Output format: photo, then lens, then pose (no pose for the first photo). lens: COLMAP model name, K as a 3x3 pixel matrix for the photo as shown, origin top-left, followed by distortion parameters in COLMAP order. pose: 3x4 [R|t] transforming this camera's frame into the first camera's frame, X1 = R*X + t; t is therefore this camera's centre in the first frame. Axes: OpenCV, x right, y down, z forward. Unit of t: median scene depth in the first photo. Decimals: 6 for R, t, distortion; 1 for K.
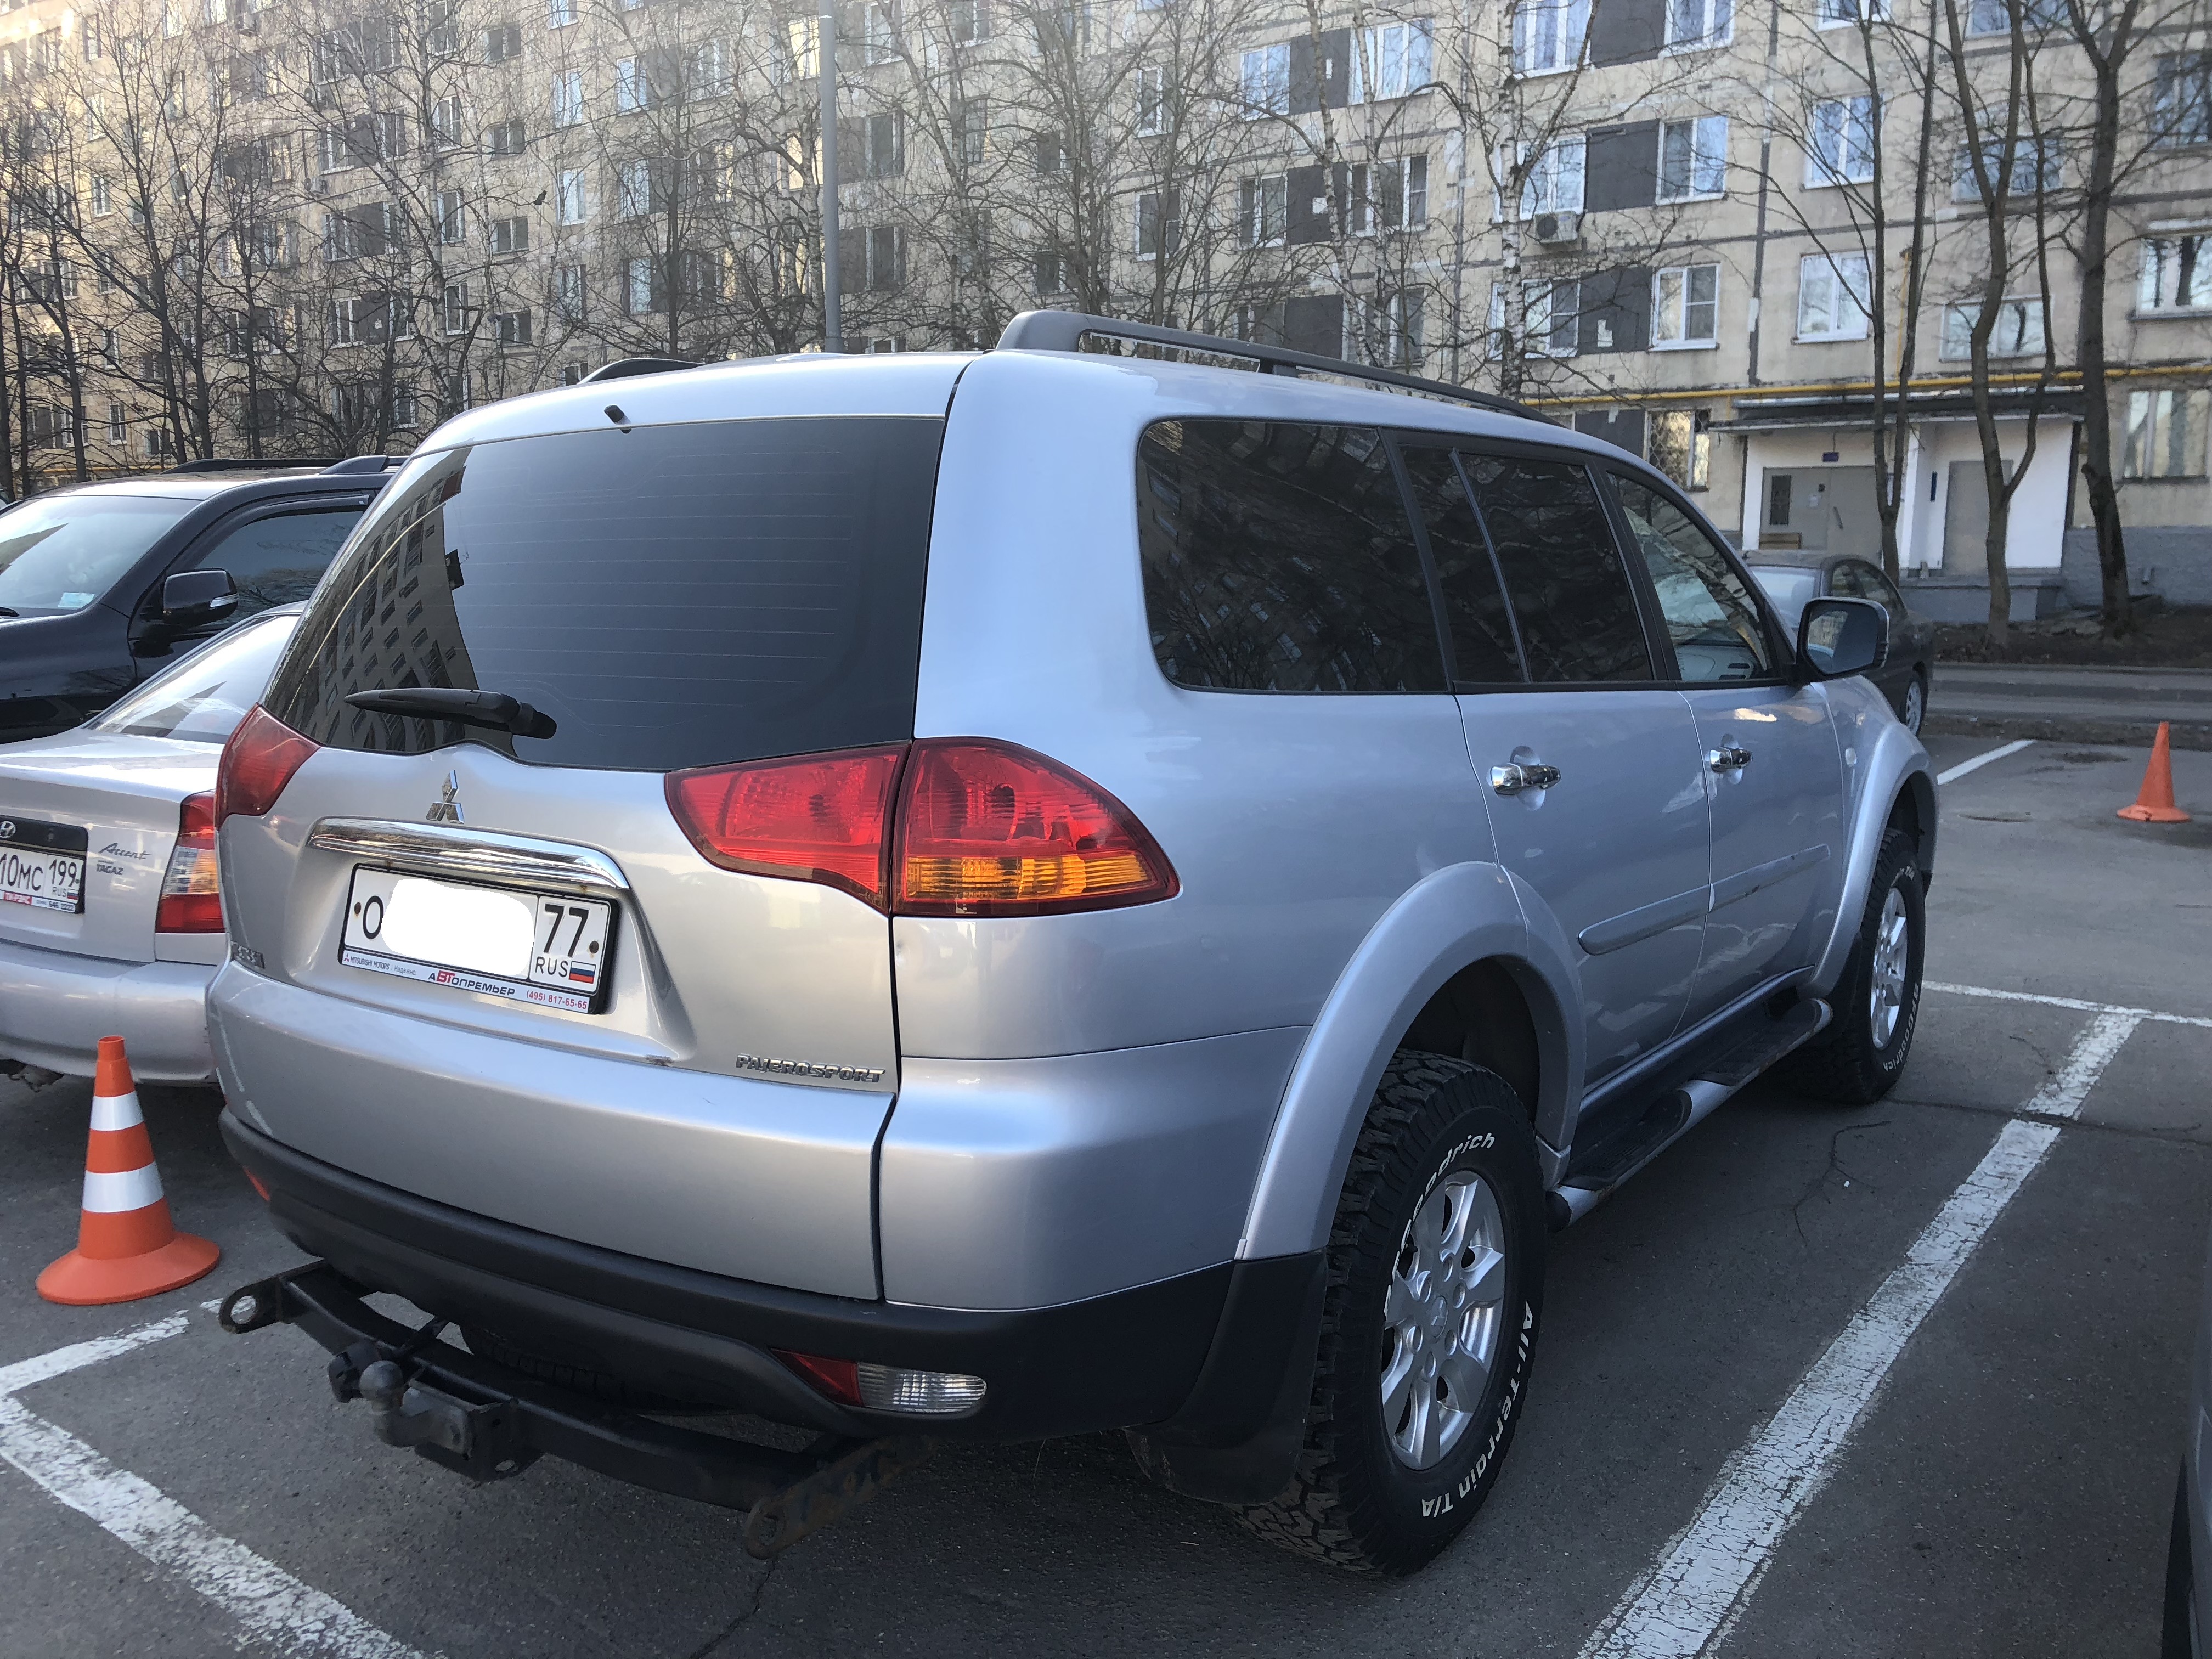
lens RADIAL K [[1828.8, 0, 1086.7], [0, 1828.8, 817.0], [0, 0, 1]] dist [-0.032385, 0.068385]
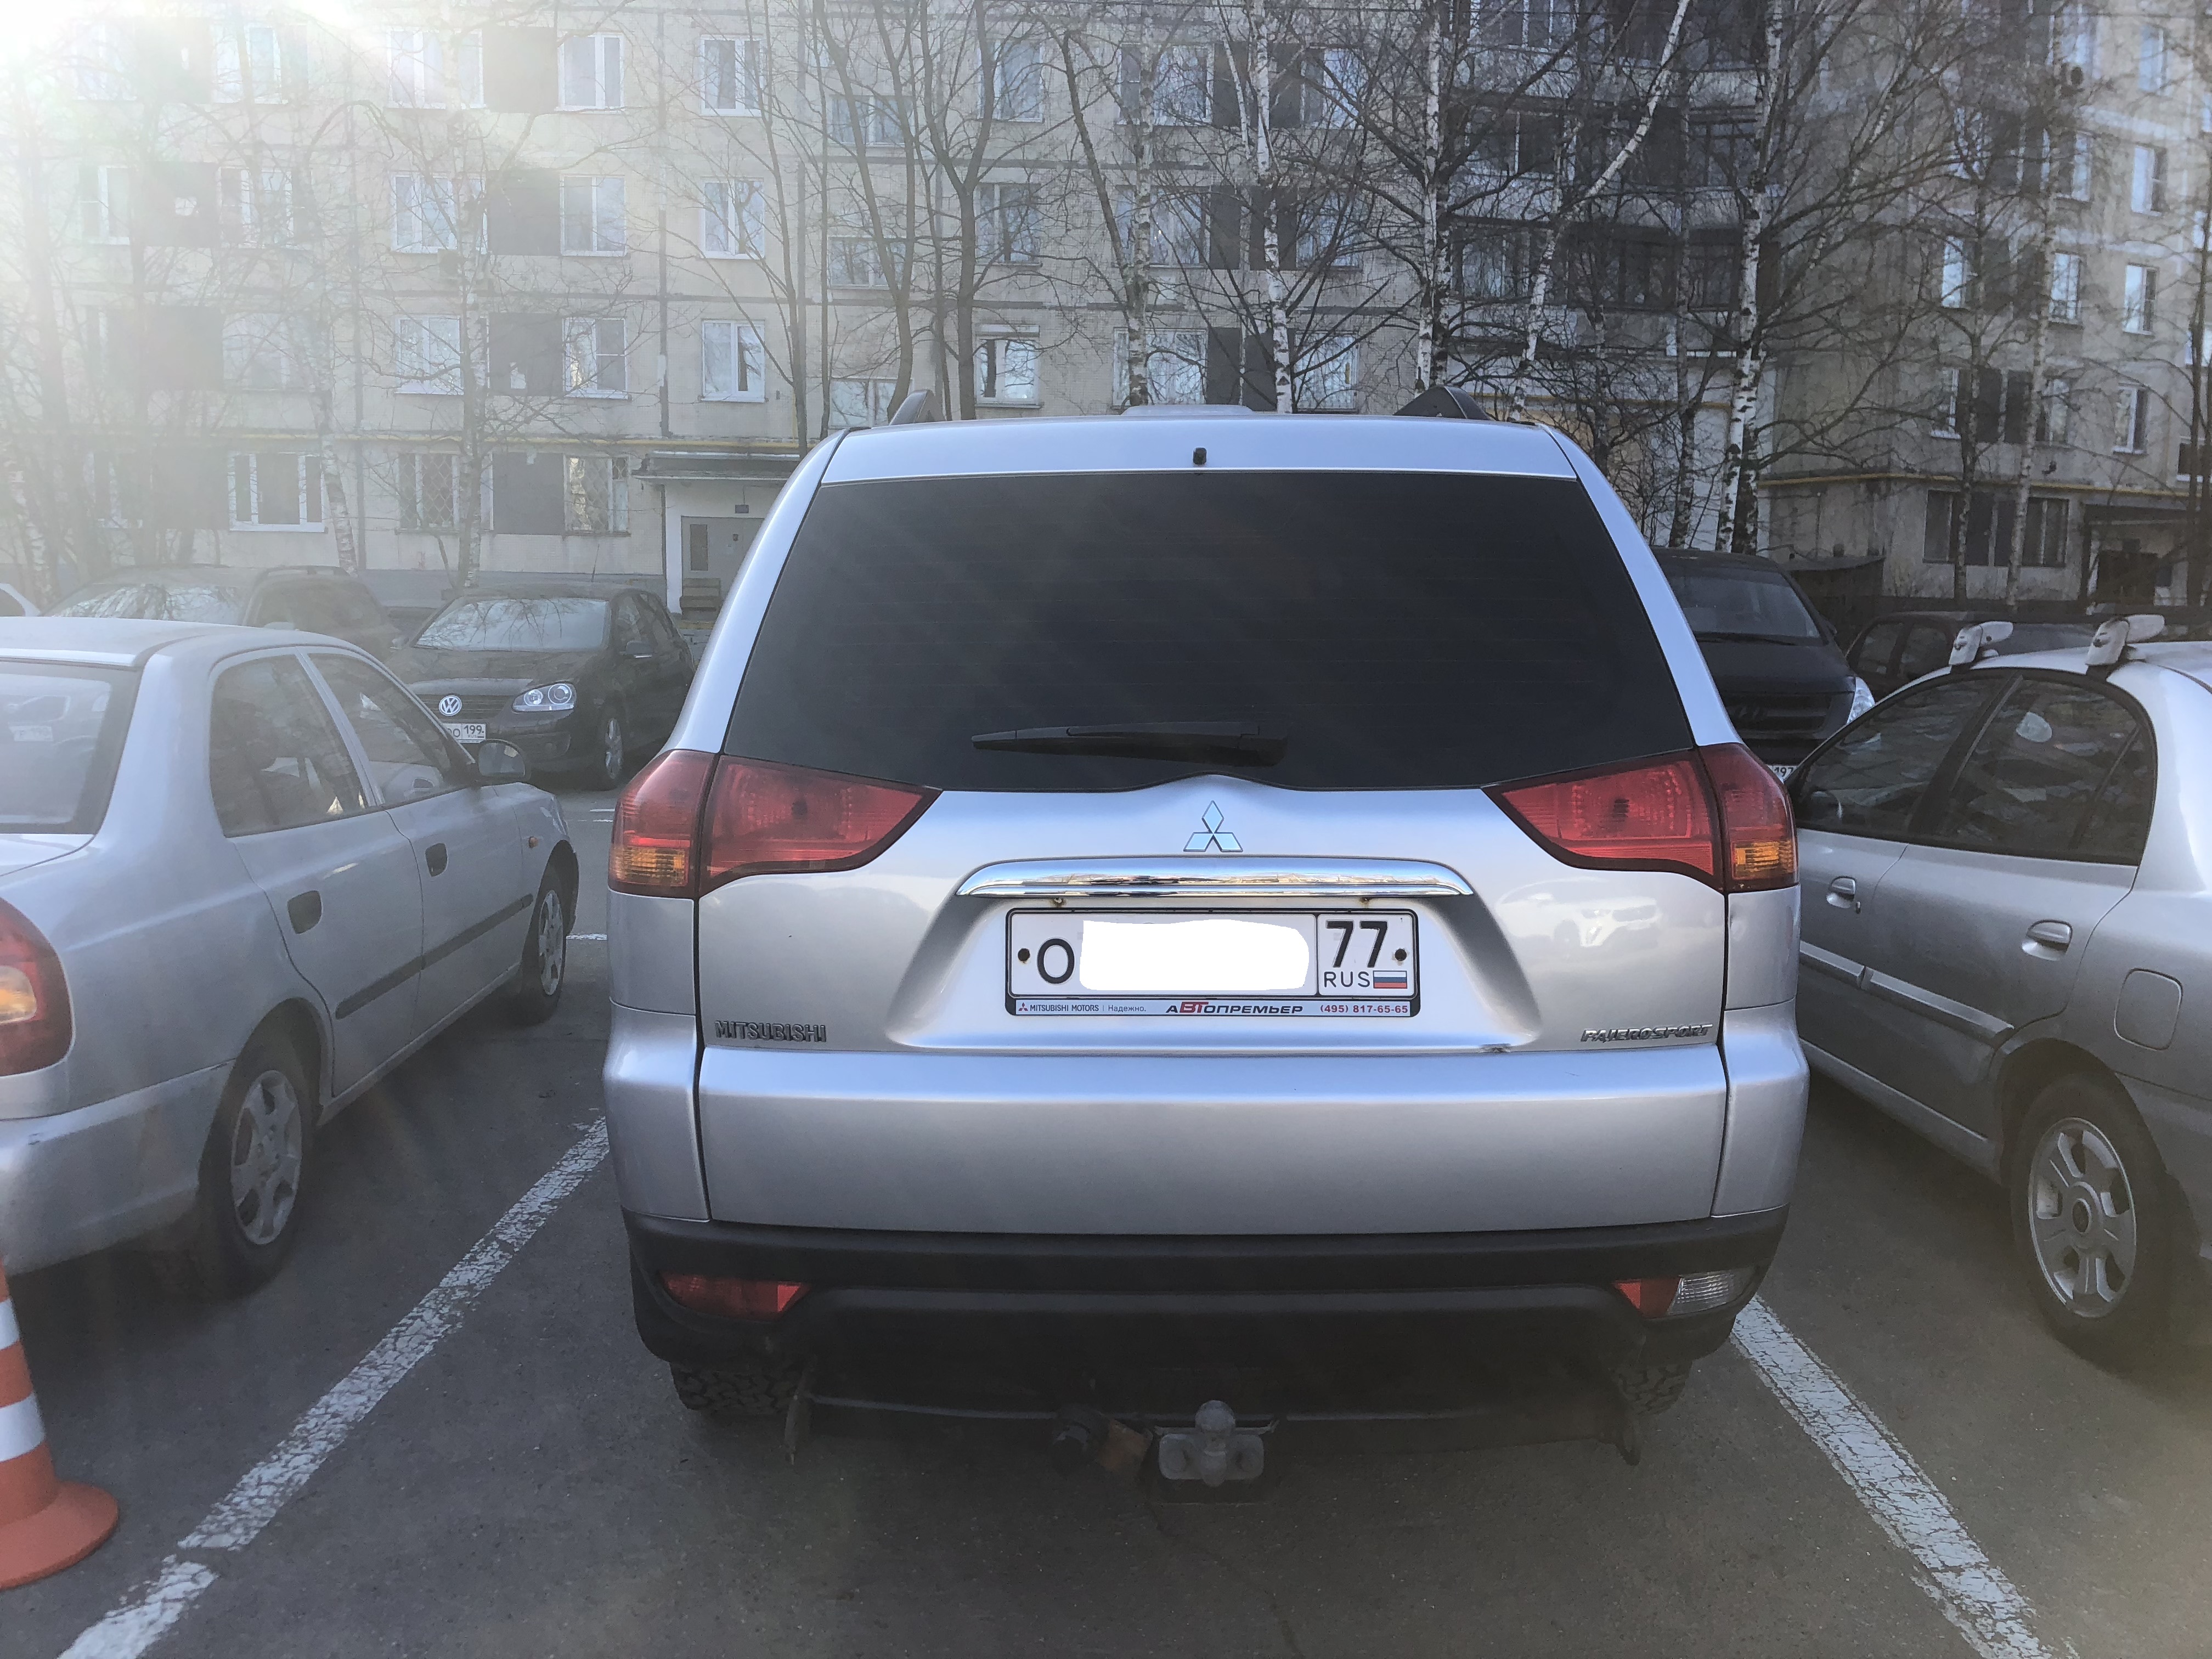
lens RADIAL K [[1828.8, 0, 1086.7], [0, 1828.8, 817.0], [0, 0, 1]] dist [-0.032385, 0.068385]
pose [[0.816999, -0.051516, 0.574333, -0.075053], [0.064570, 0.997910, -0.002343, -0.001423], [-0.573012, 0.038999, 0.818618, 0.015715]]
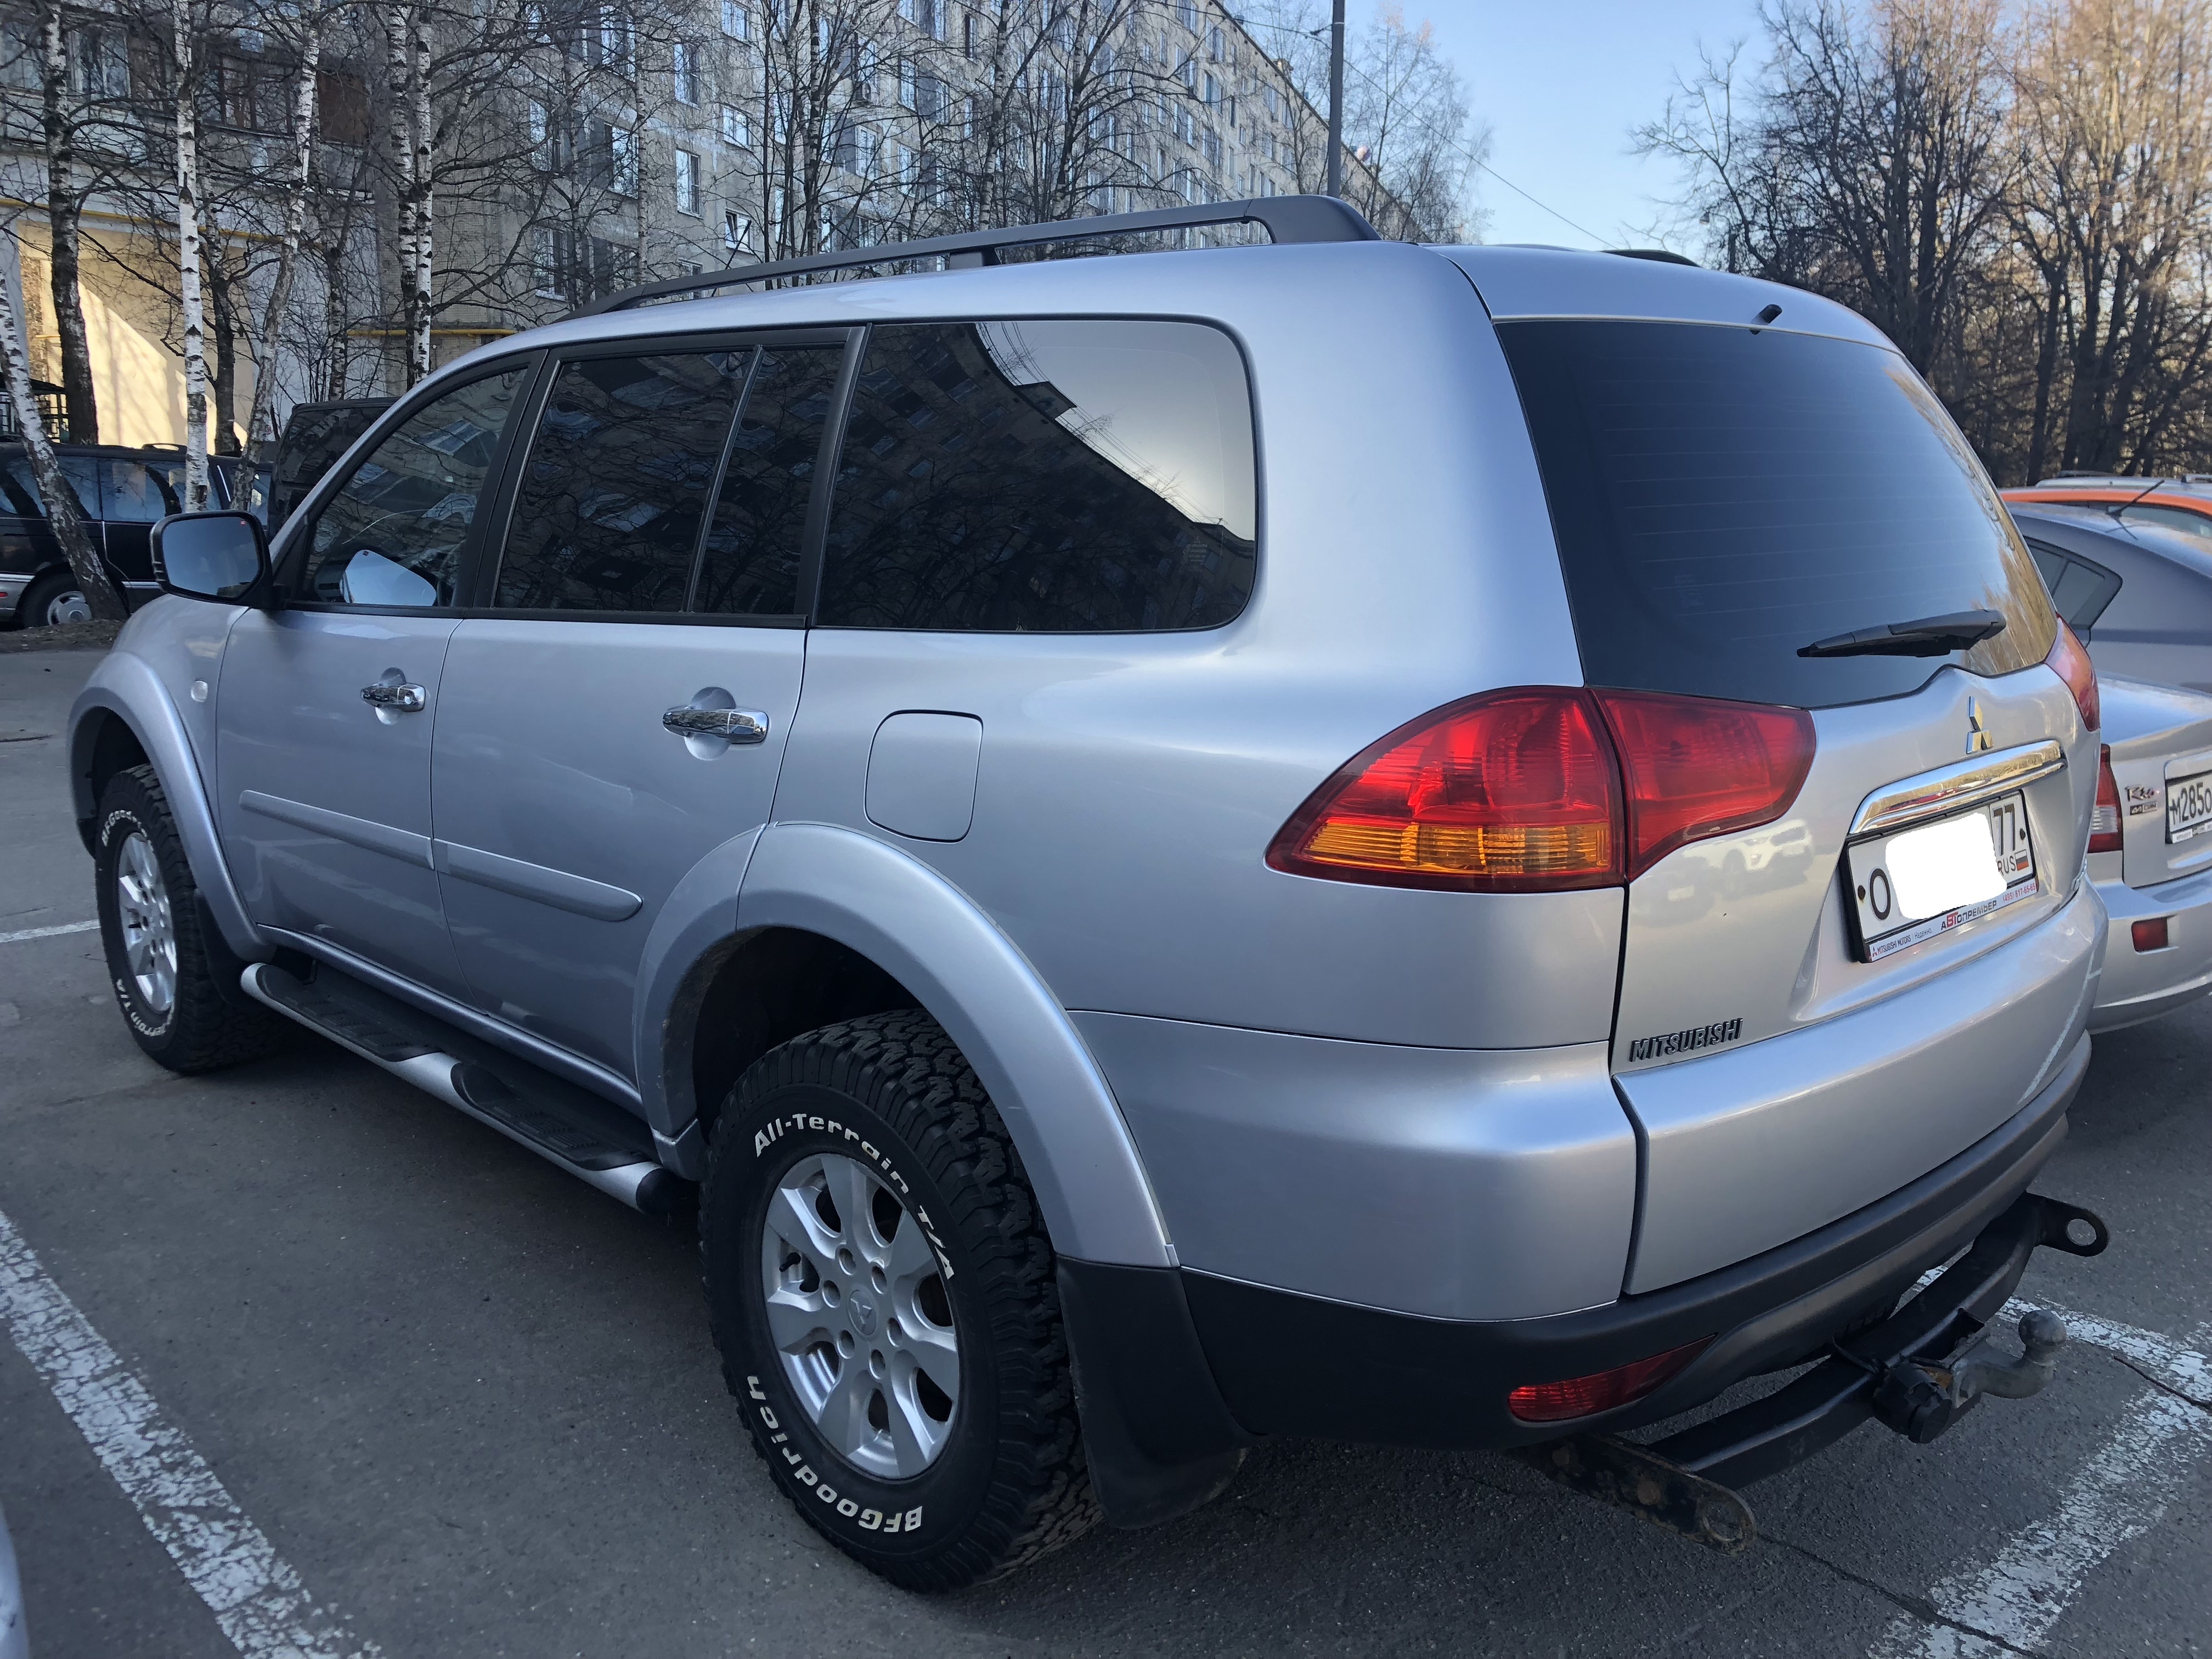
lens RADIAL K [[1795.0, 0, 1106.0], [0, 1795.0, 829.5], [0, 0, 1]] dist [0.008322, 0.005370]
pose [[0.173923, -0.177381, 0.968652, -0.102538], [0.117224, 0.980379, 0.158481, -0.012213], [-0.977757, 0.085986, 0.191304, 0.096287]]
